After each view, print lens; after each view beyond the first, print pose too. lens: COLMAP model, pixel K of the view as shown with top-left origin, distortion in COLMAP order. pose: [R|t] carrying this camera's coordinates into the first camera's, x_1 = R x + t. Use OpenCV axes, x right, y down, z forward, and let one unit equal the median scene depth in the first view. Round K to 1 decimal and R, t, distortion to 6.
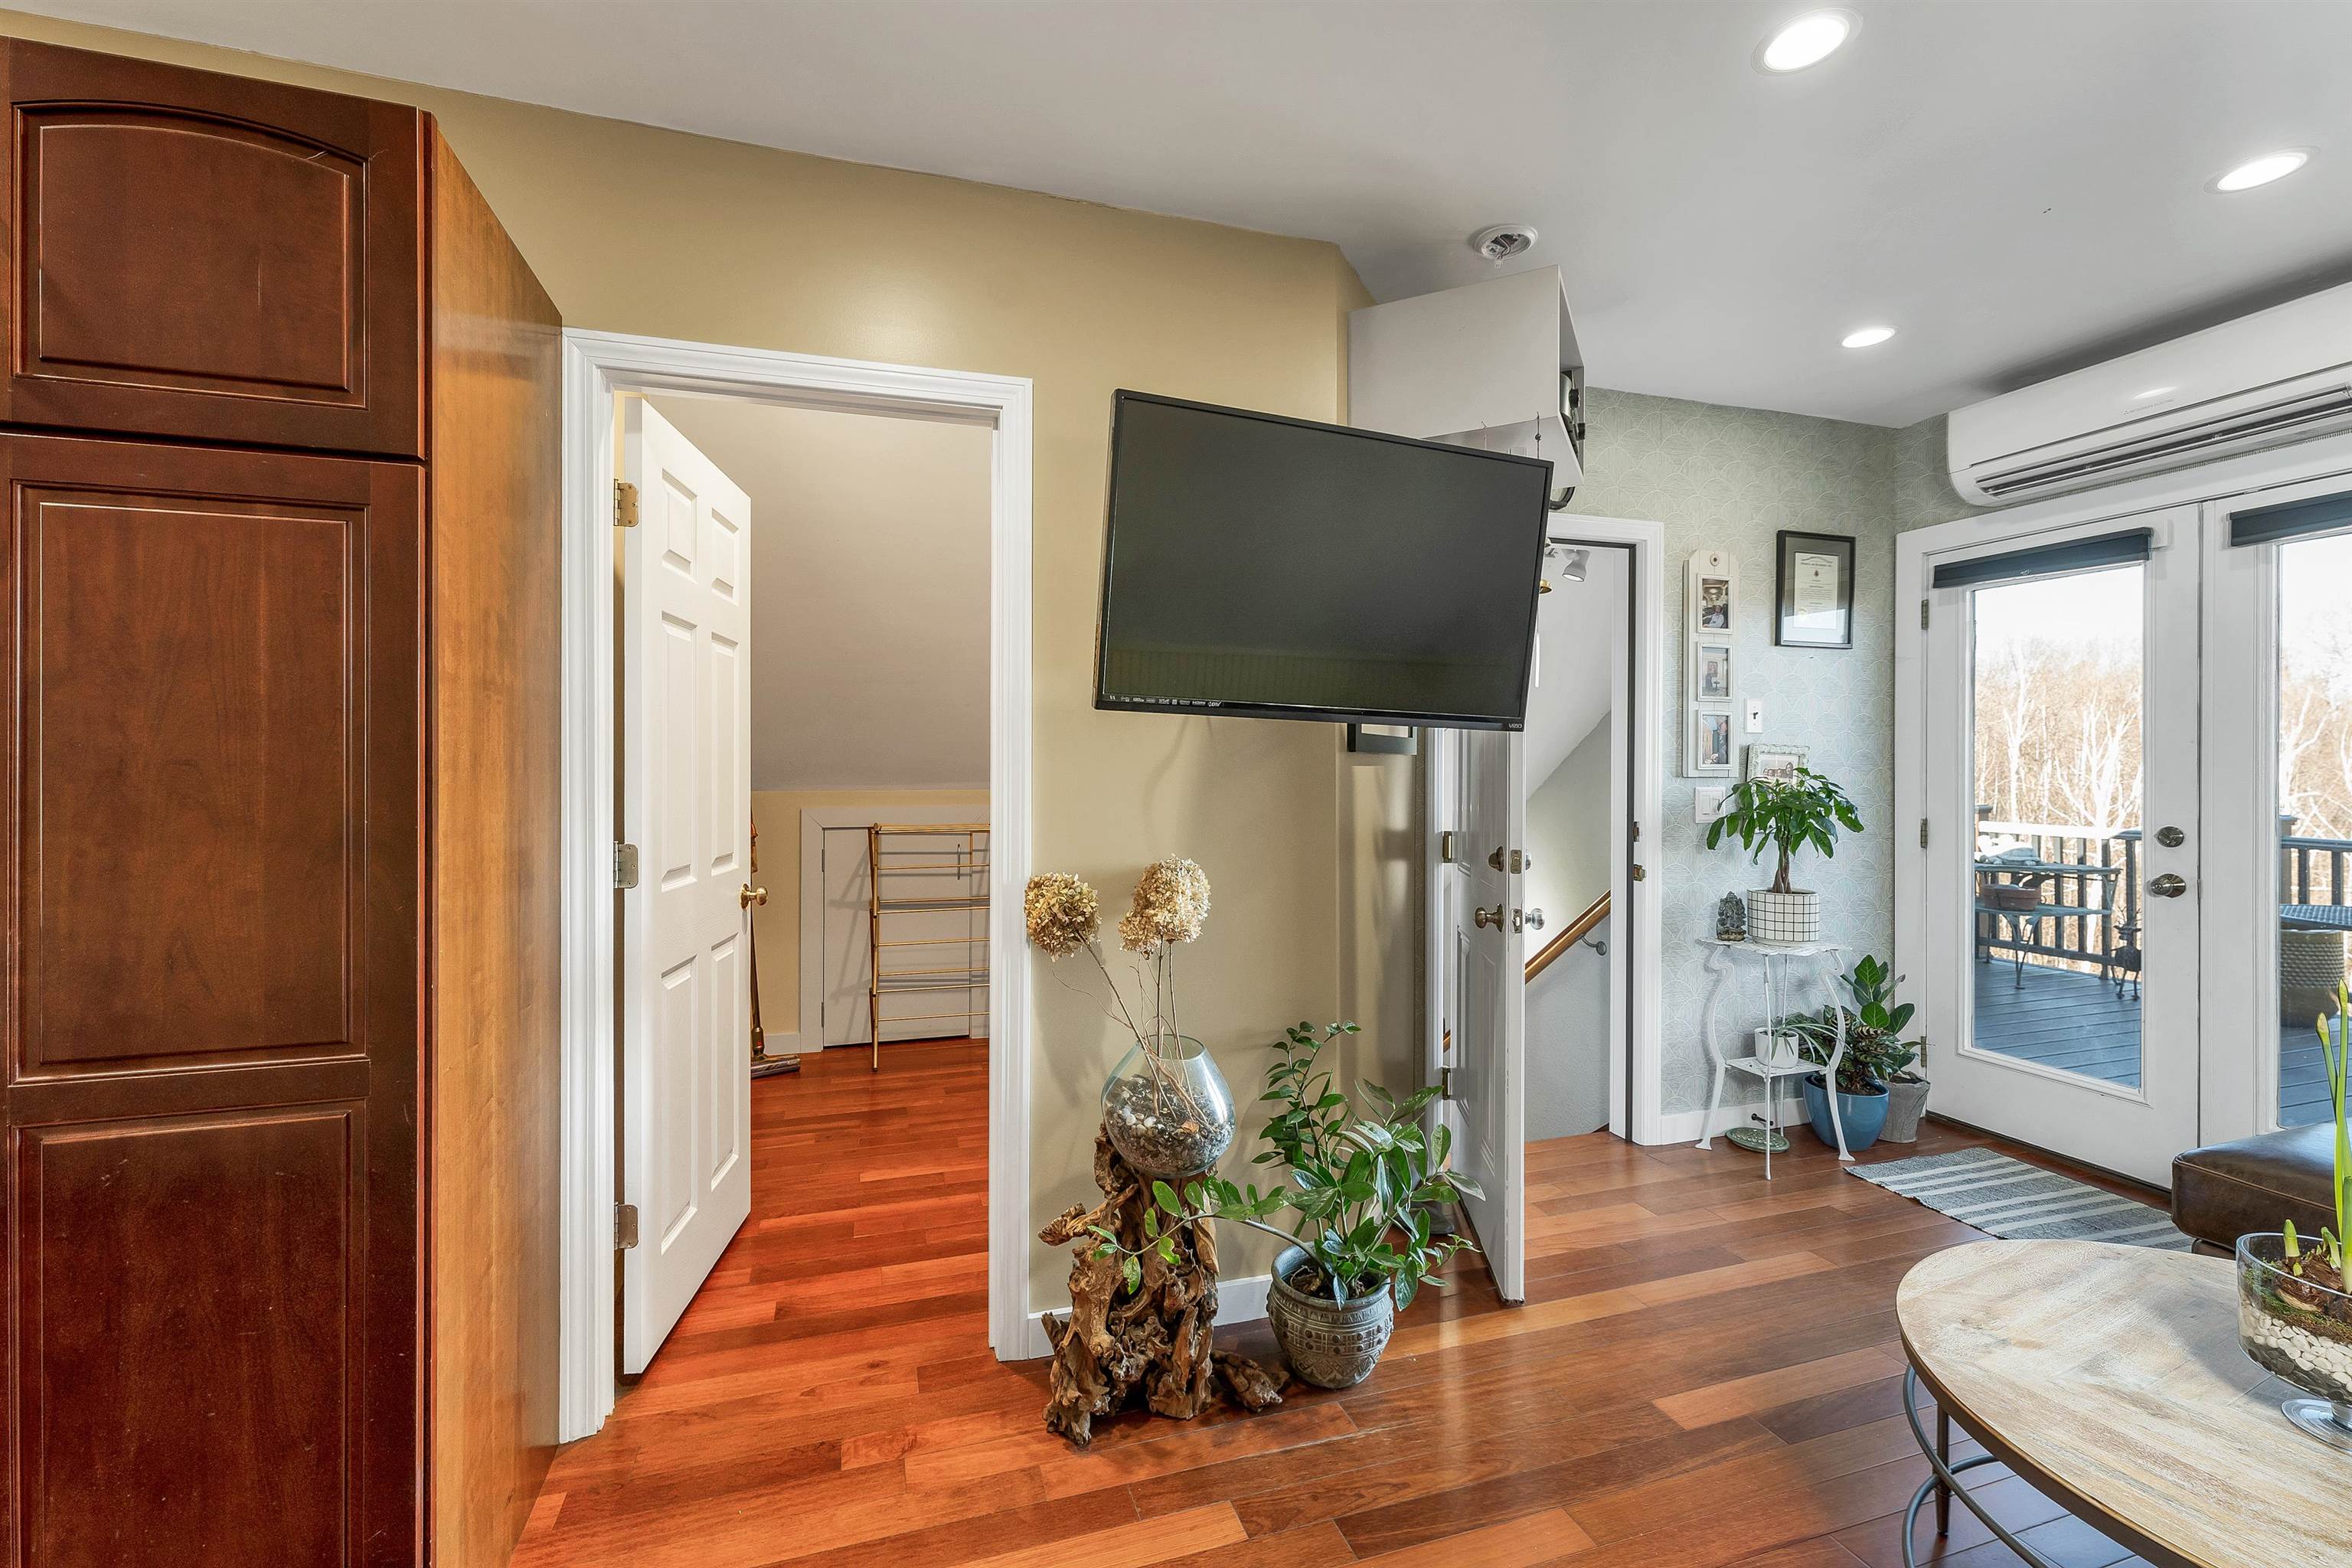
lens RADIAL K [[974.7, 0, 1184.3], [0, 974.7, 775.0], [0, 0, 1]] dist [-0.001392, -0.000259]
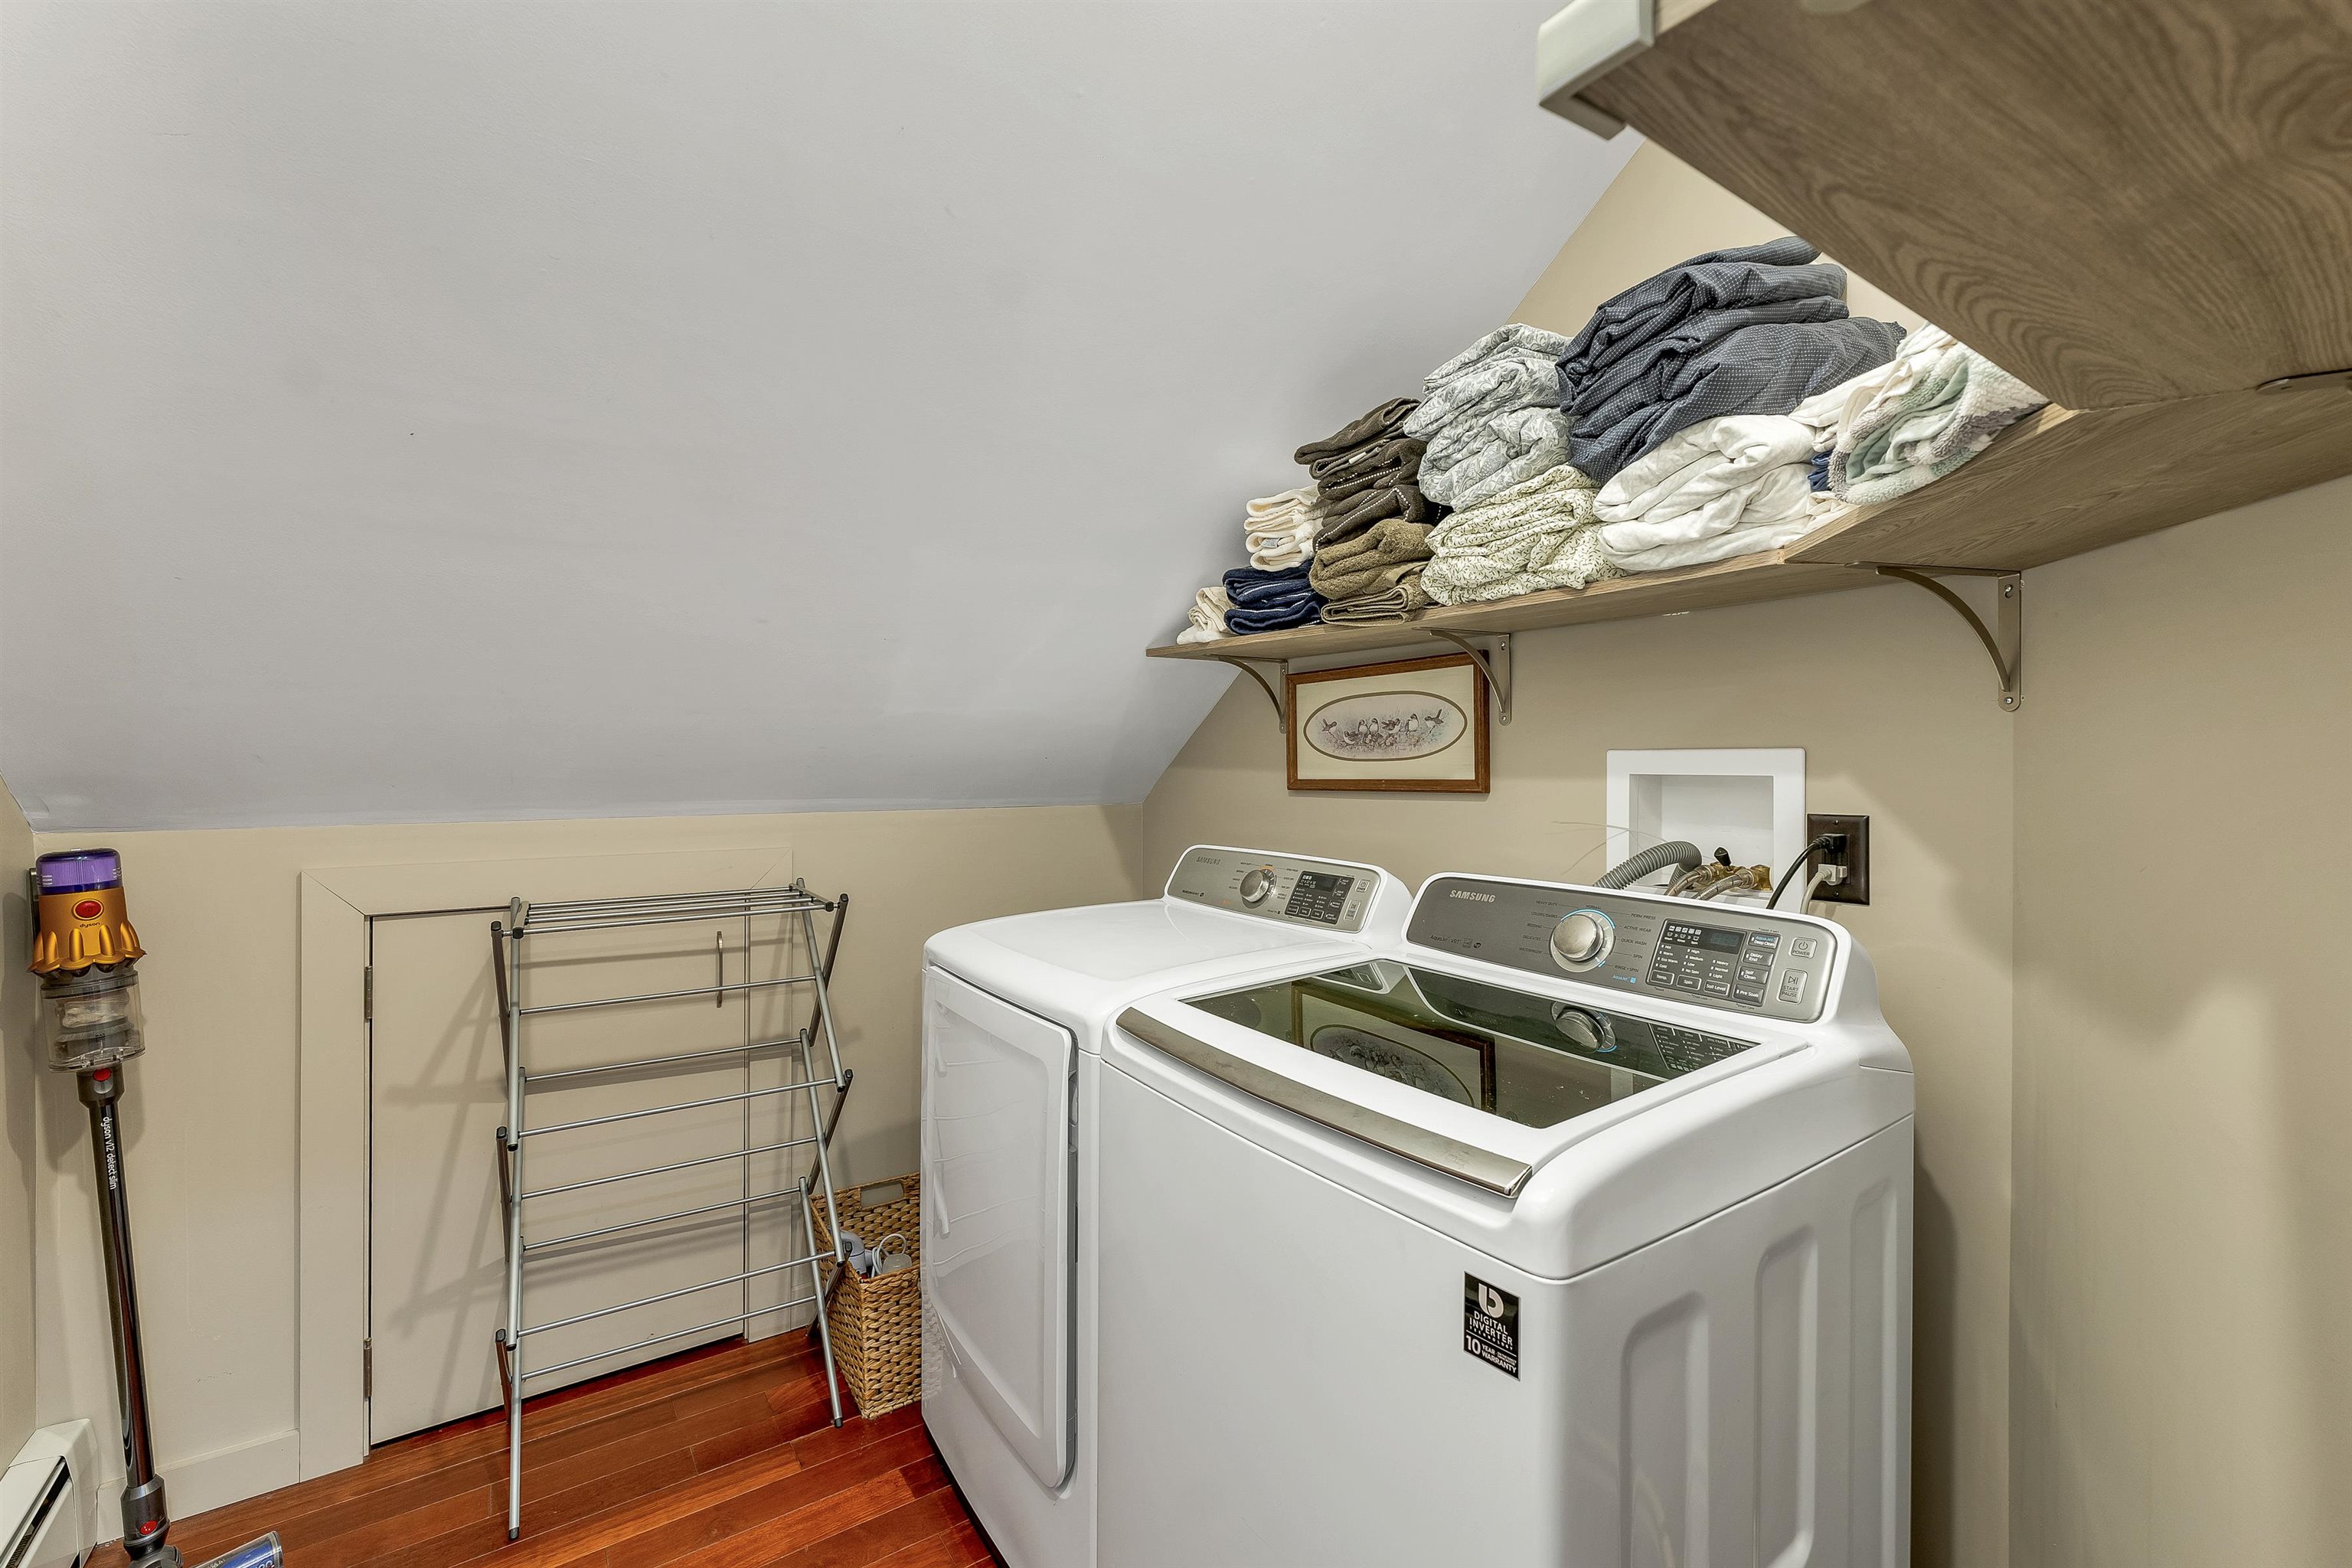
lens RADIAL K [[974.7, 0, 1166.6], [0, 974.7, 765.0], [0, 0, 1]] dist [-0.001392, -0.000259]
pose [[0.961552, -0.000324, 0.274621, -0.157927], [0.003454, 0.999934, -0.010914, -0.003376], [-0.274600, 0.011443, 0.961491, 0.504560]]
